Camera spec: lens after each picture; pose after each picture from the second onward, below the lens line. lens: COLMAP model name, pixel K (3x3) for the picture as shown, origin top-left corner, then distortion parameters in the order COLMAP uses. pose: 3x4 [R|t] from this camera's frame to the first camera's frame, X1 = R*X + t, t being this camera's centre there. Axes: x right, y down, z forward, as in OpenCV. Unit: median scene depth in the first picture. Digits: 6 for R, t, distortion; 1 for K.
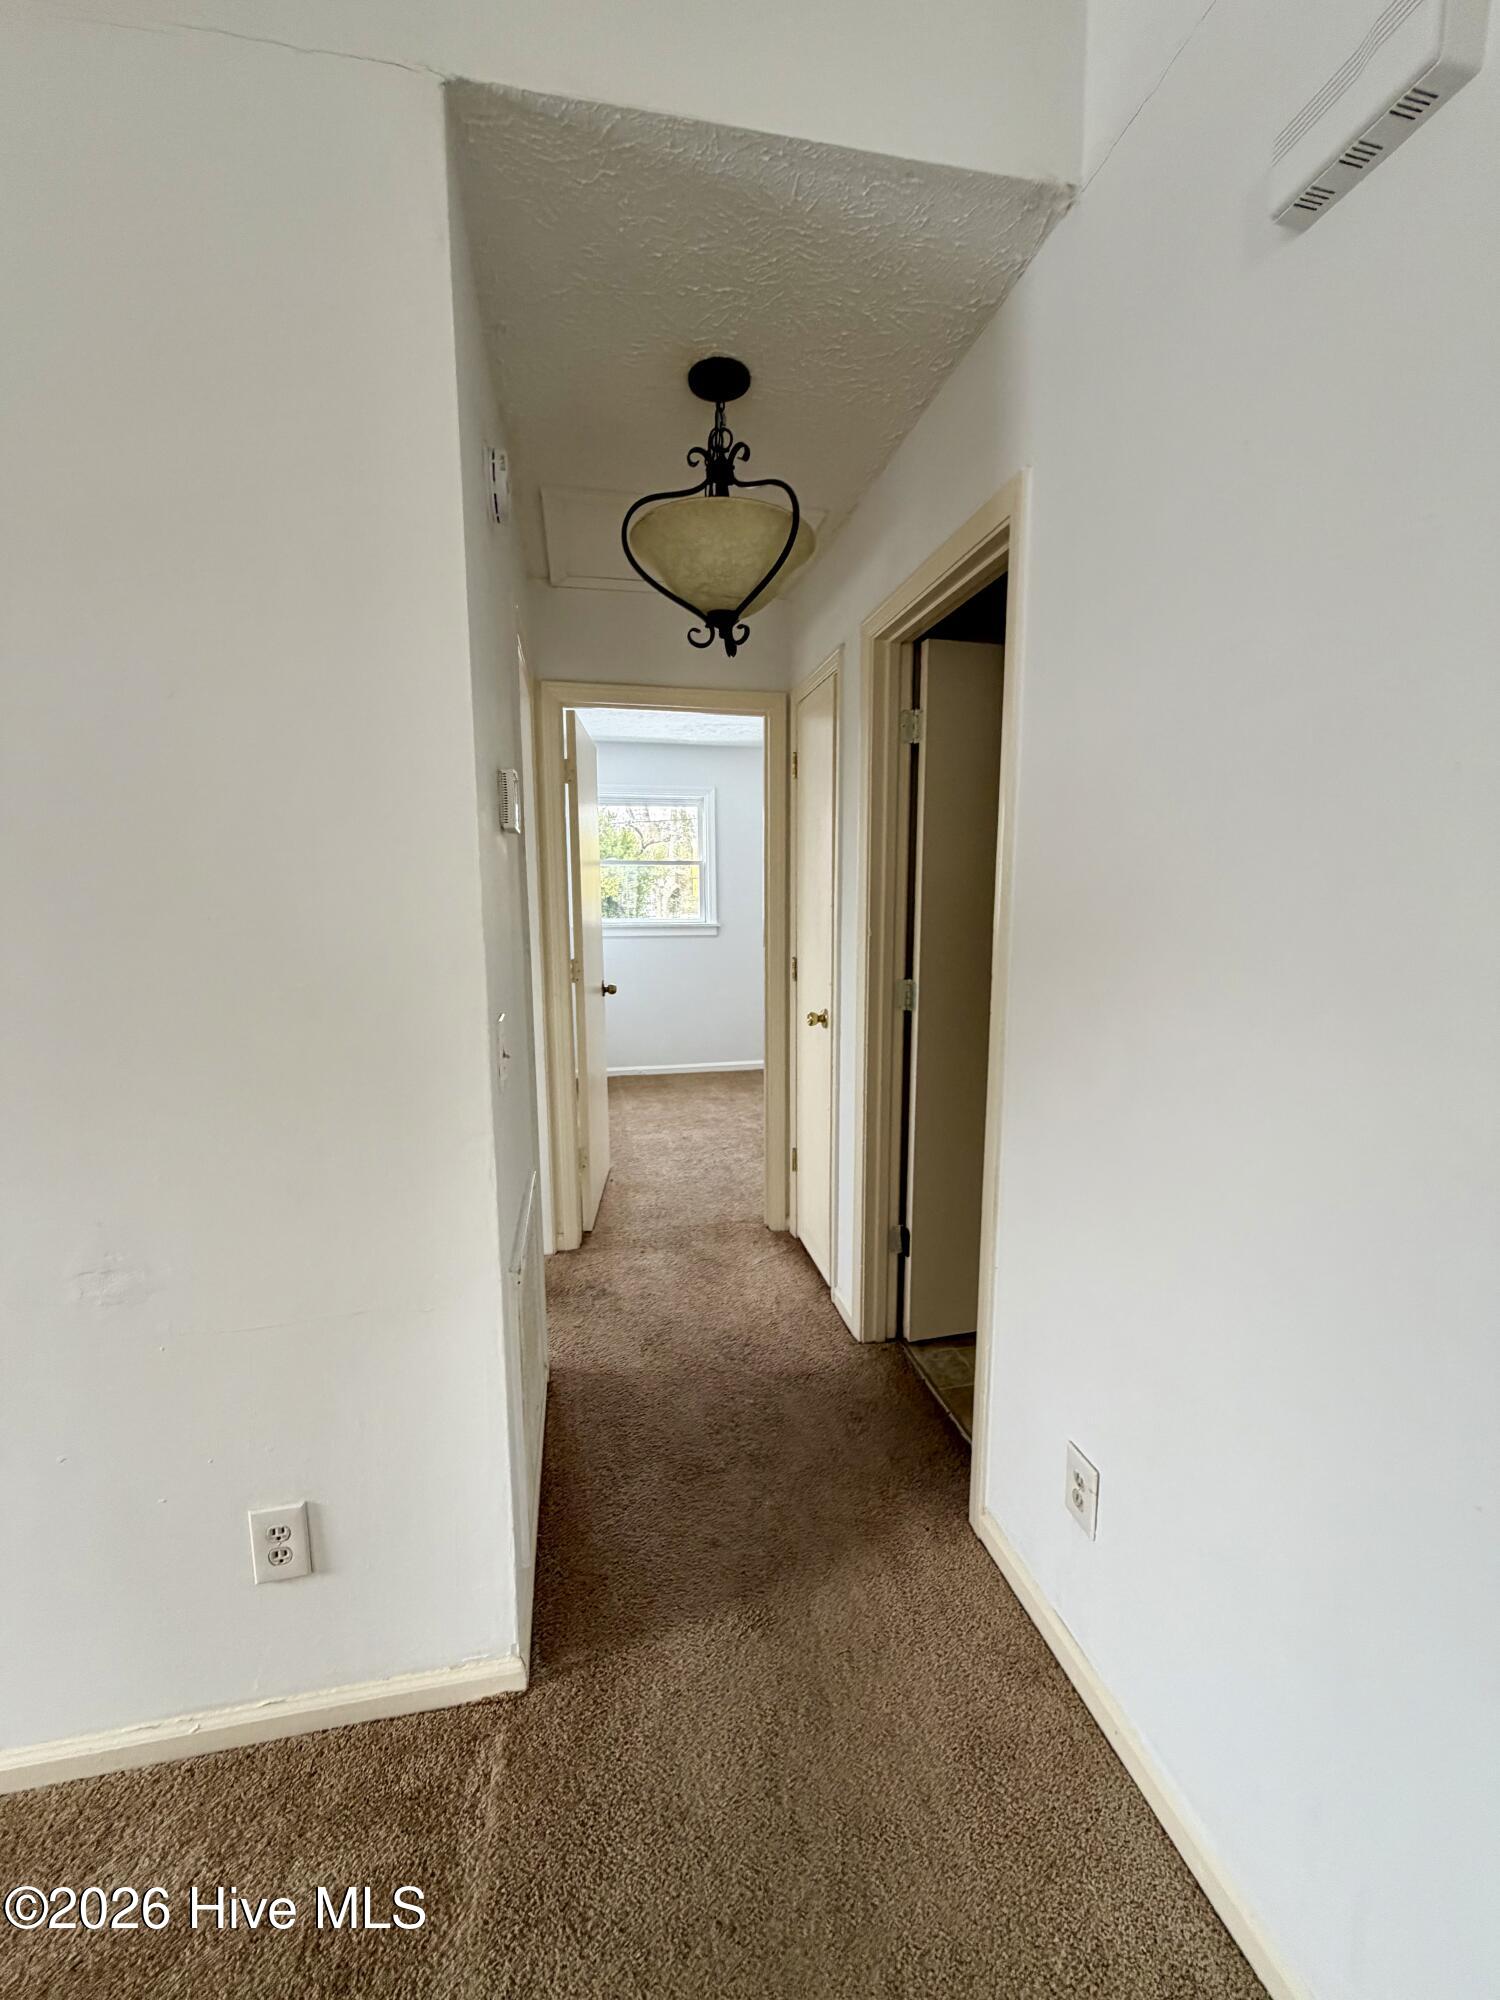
lens RADIAL K [[797.8, 0, 751.7], [0, 797.8, 1007.3], [0, 0, 1]] dist [-0.002264, 0.000155]
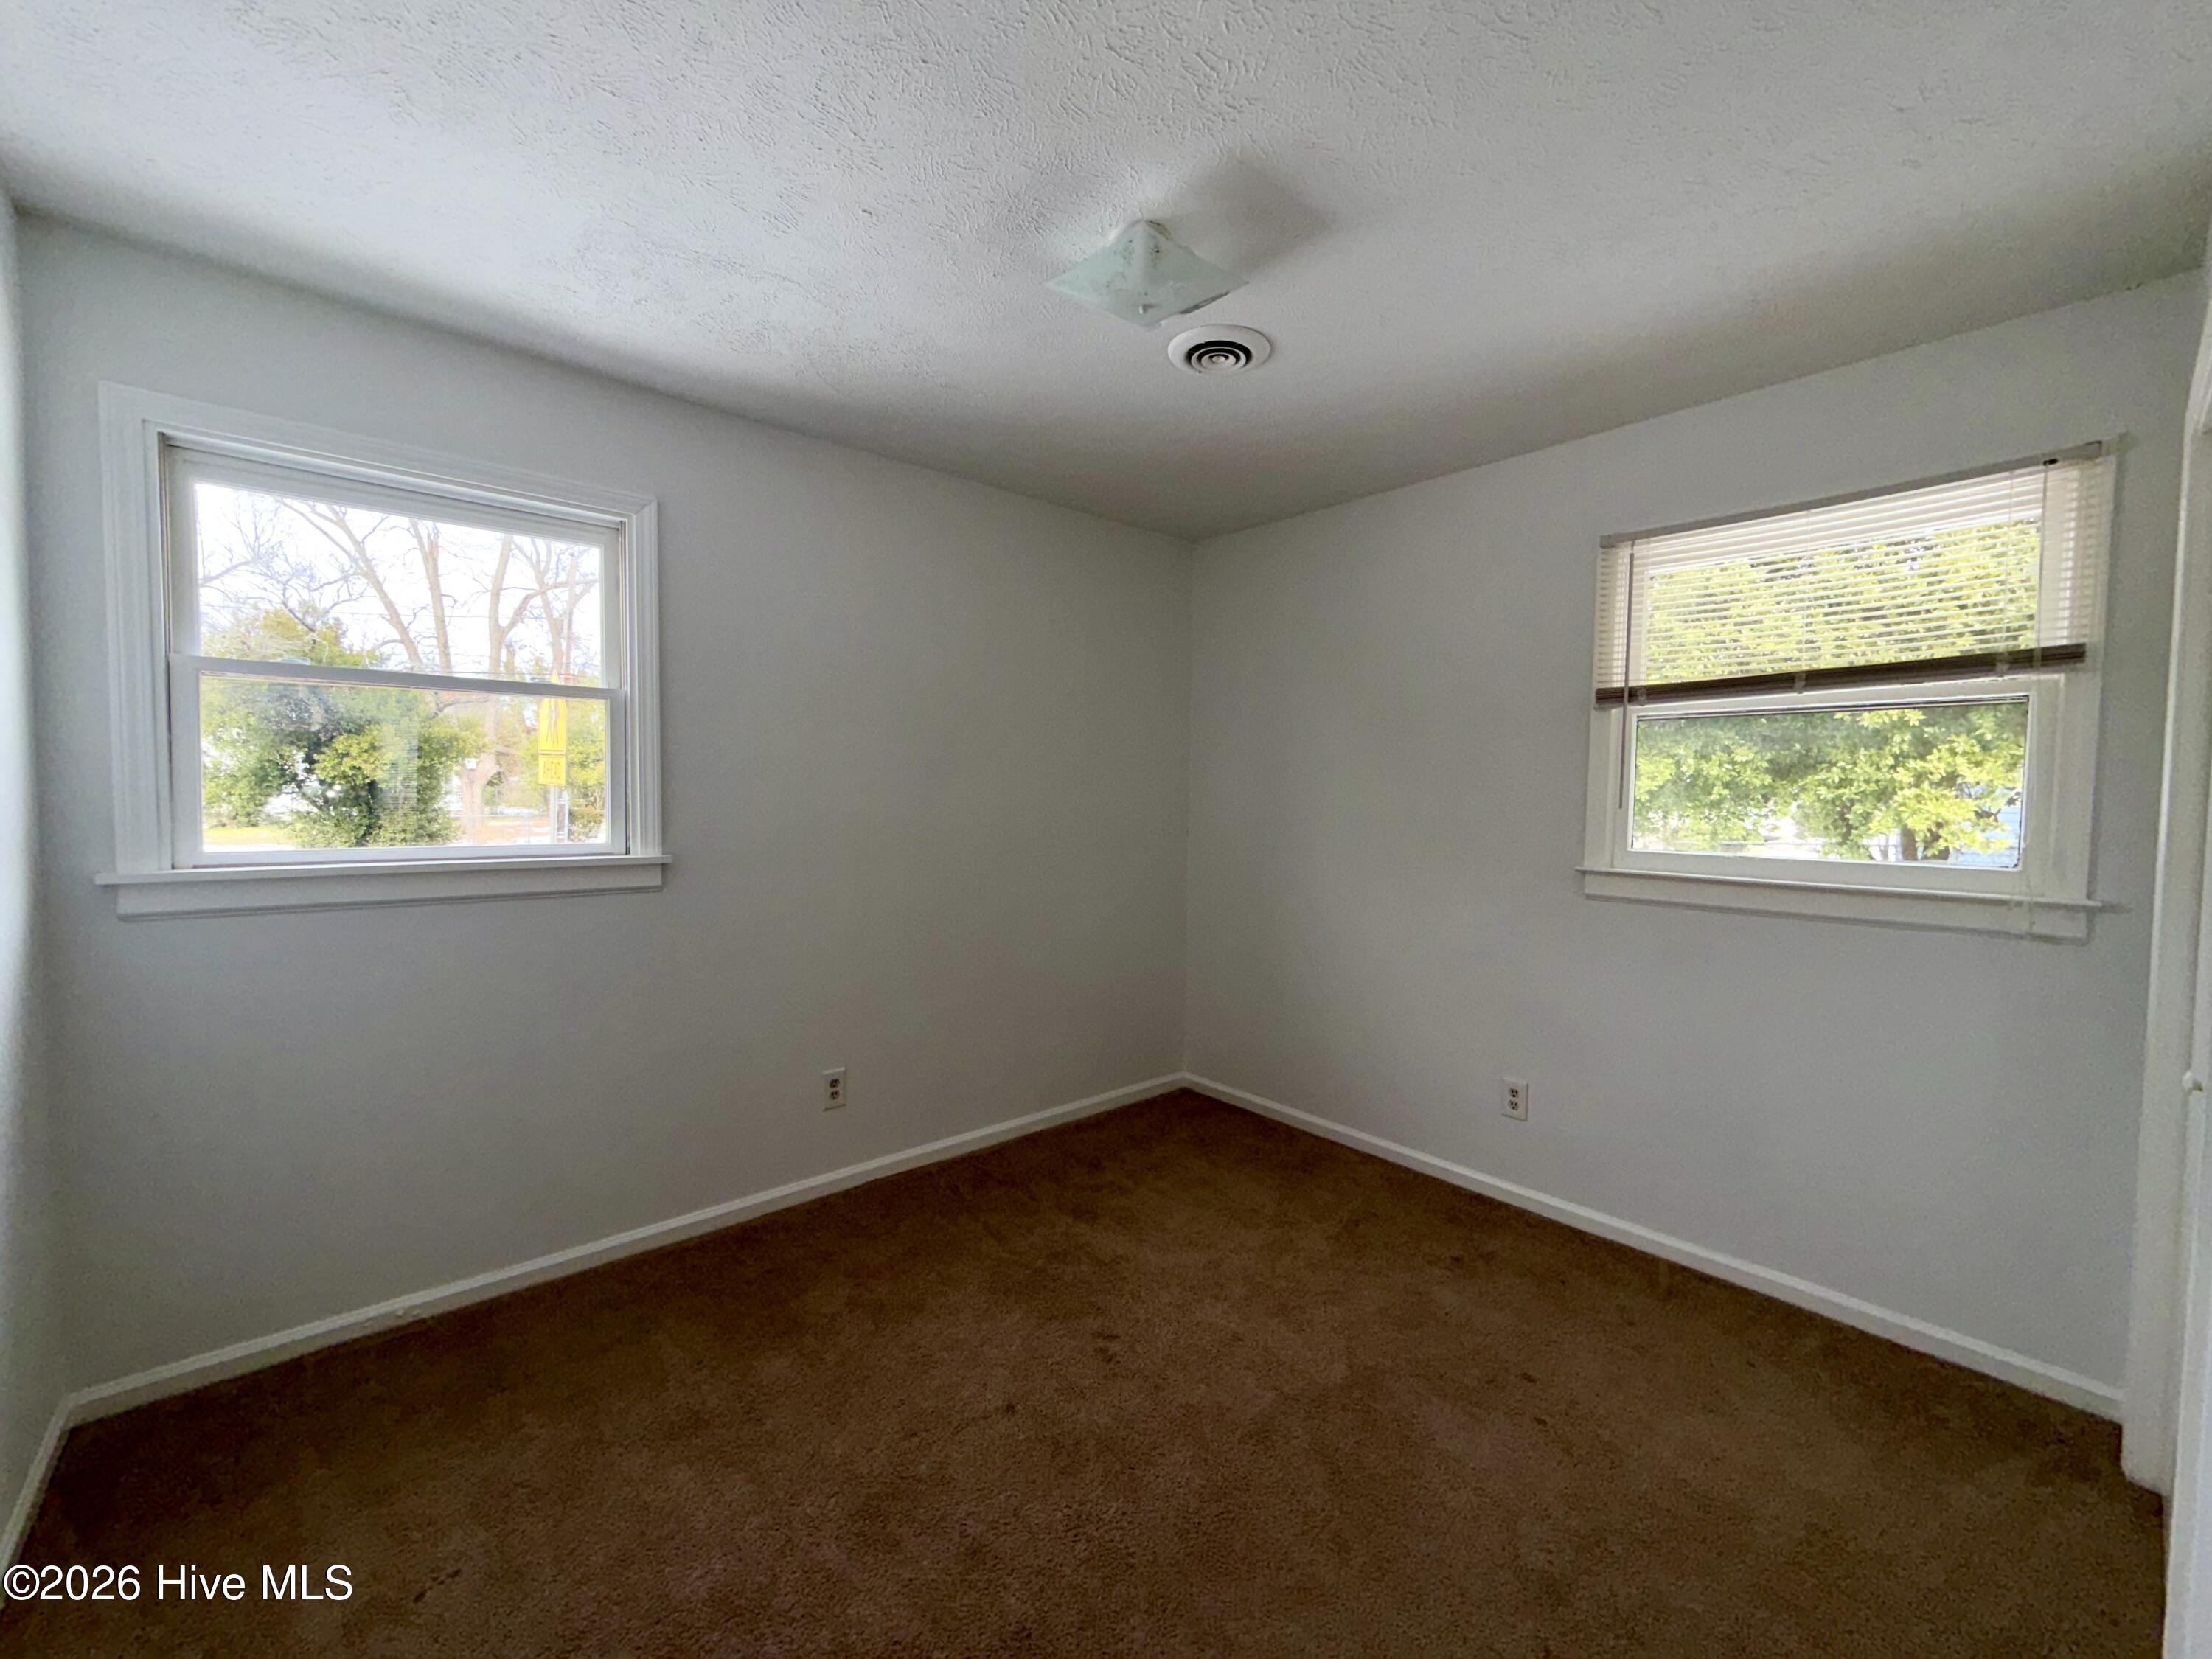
lens RADIAL K [[882.4, 0, 1103.2], [0, 882.4, 822.2], [0, 0, 1]] dist [-0.002264, 0.000155]
pose [[0.872677, -0.004458, 0.488278, -0.075799], [0.053396, 0.994833, -0.086349, -0.086380], [-0.485370, 0.101426, 0.868406, 0.629008]]
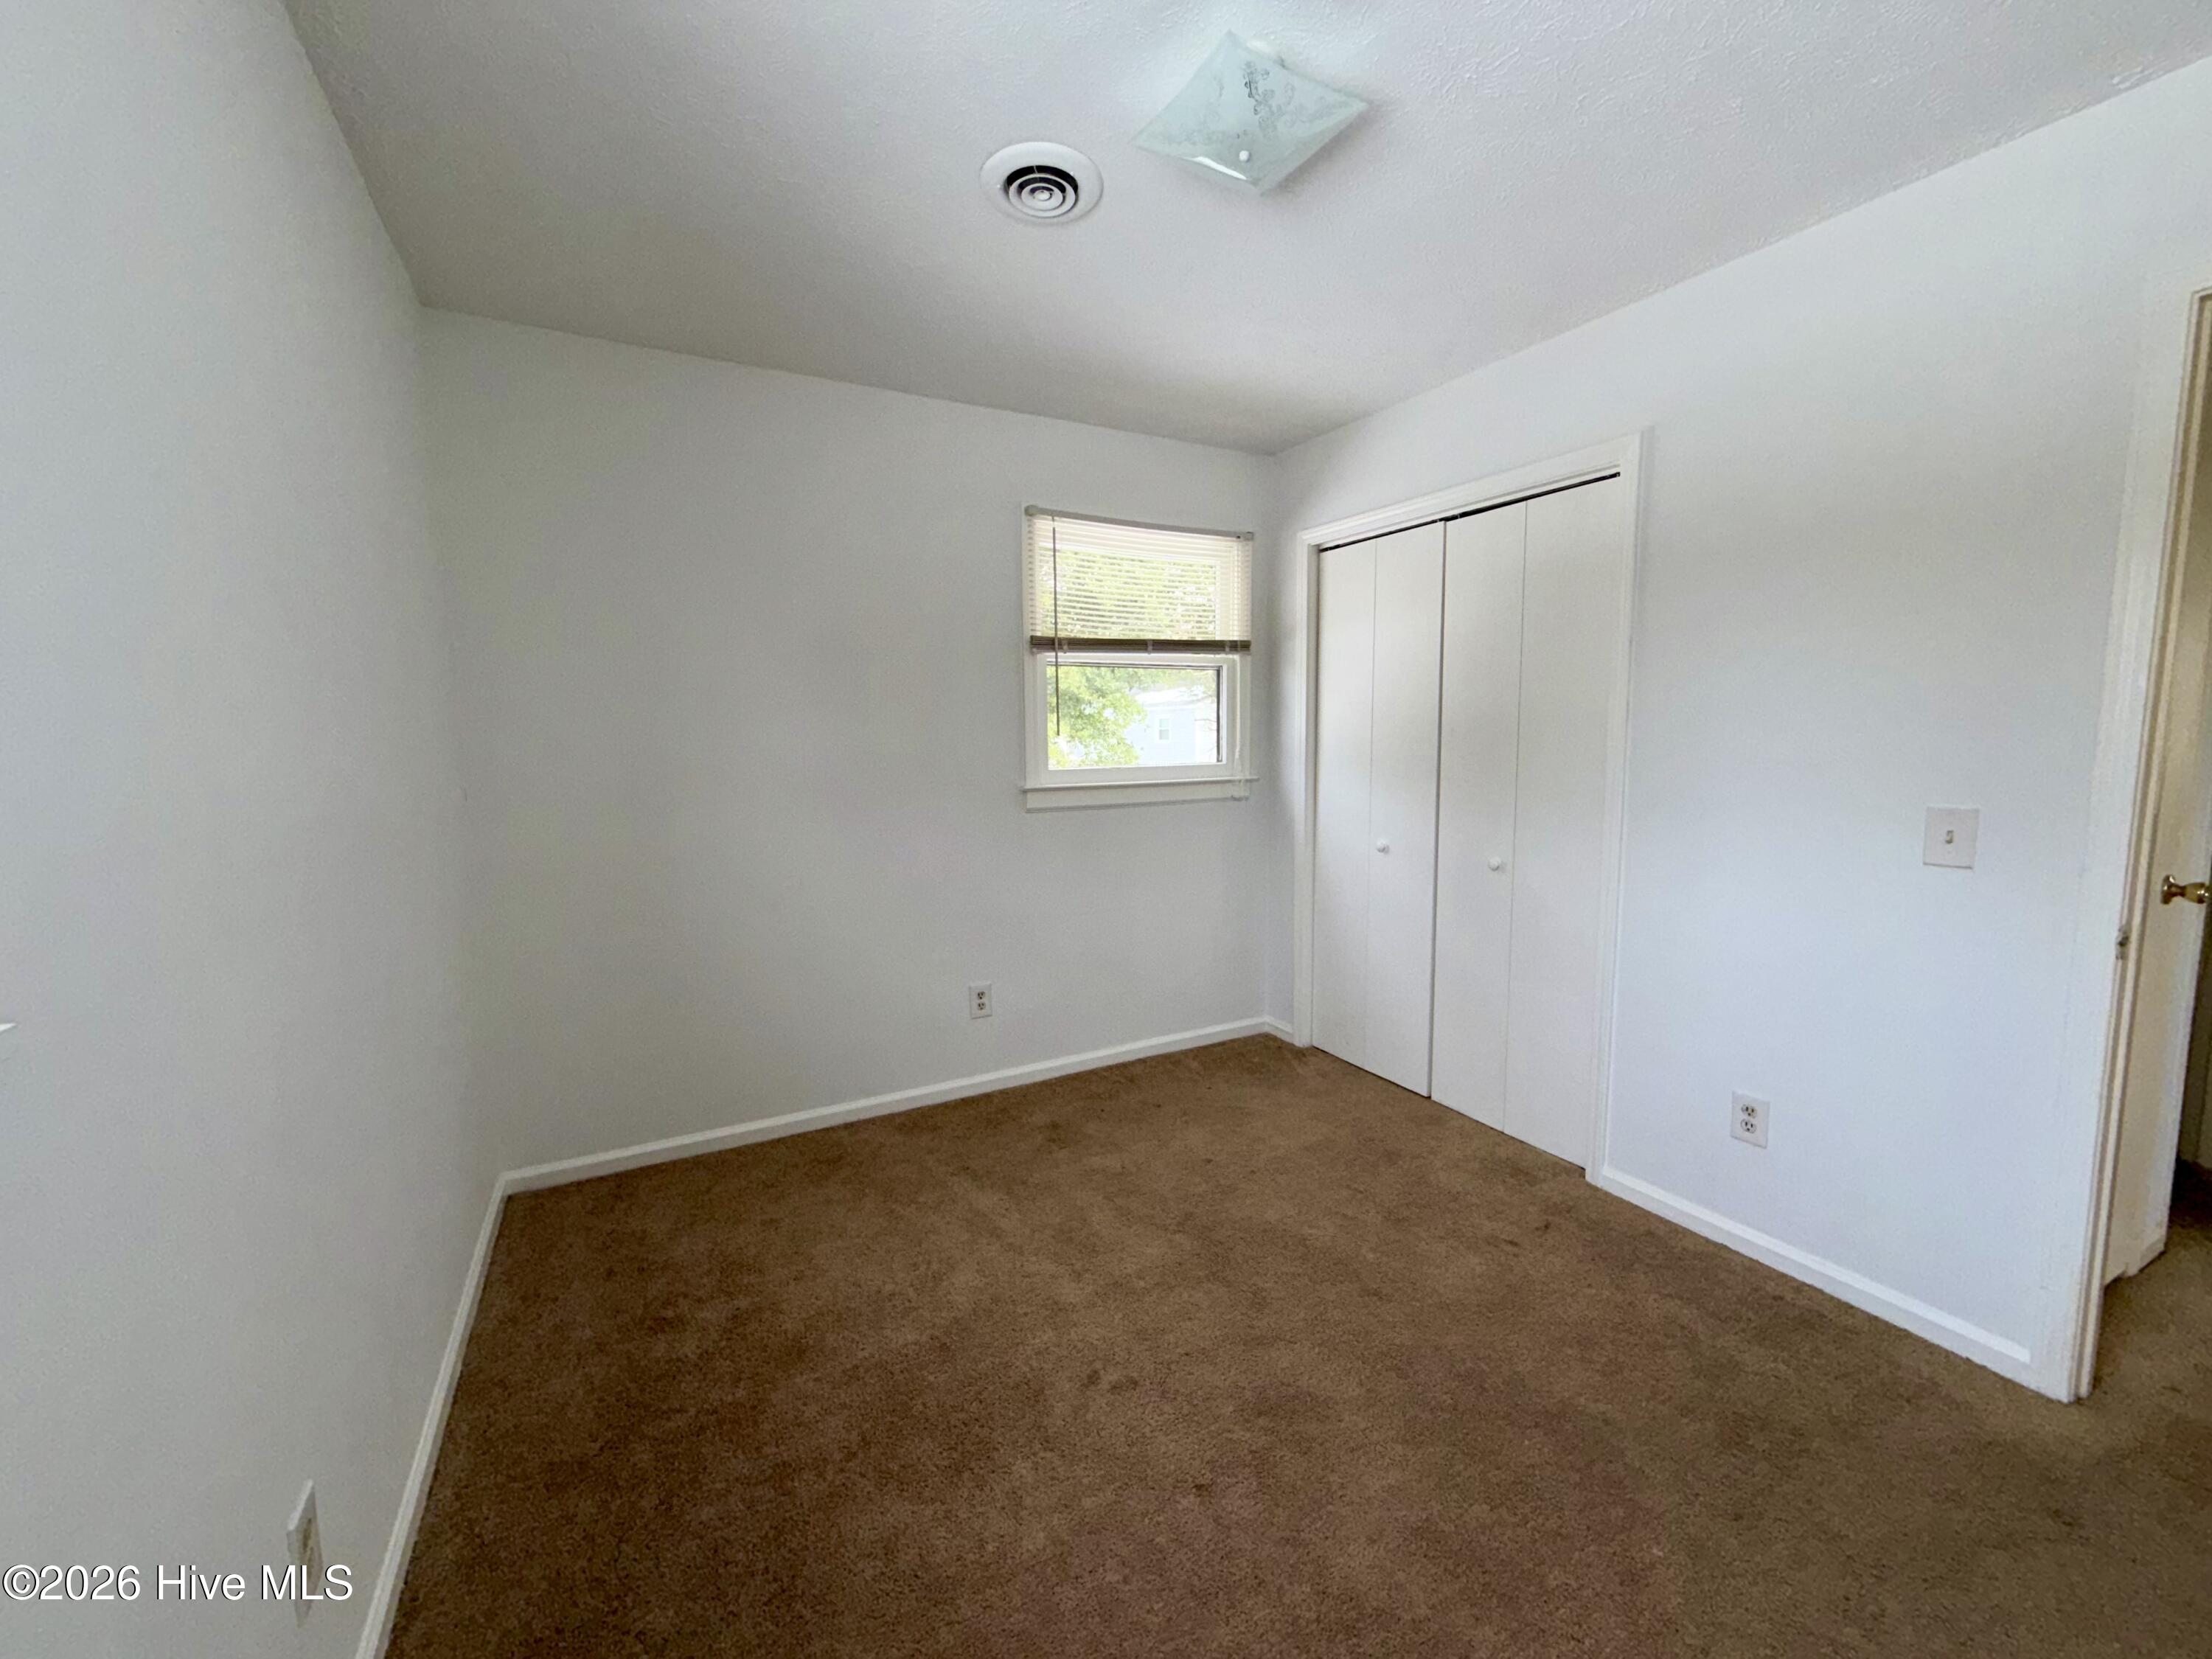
lens RADIAL K [[882.4, 0, 1103.4], [0, 882.4, 823.7], [0, 0, 1]] dist [-0.002264, 0.000155]
pose [[-0.287575, -0.090612, 0.953462, -0.126404], [0.144883, 0.979943, 0.136827, -0.112034], [-0.946736, 0.177488, -0.268679, 0.834764]]
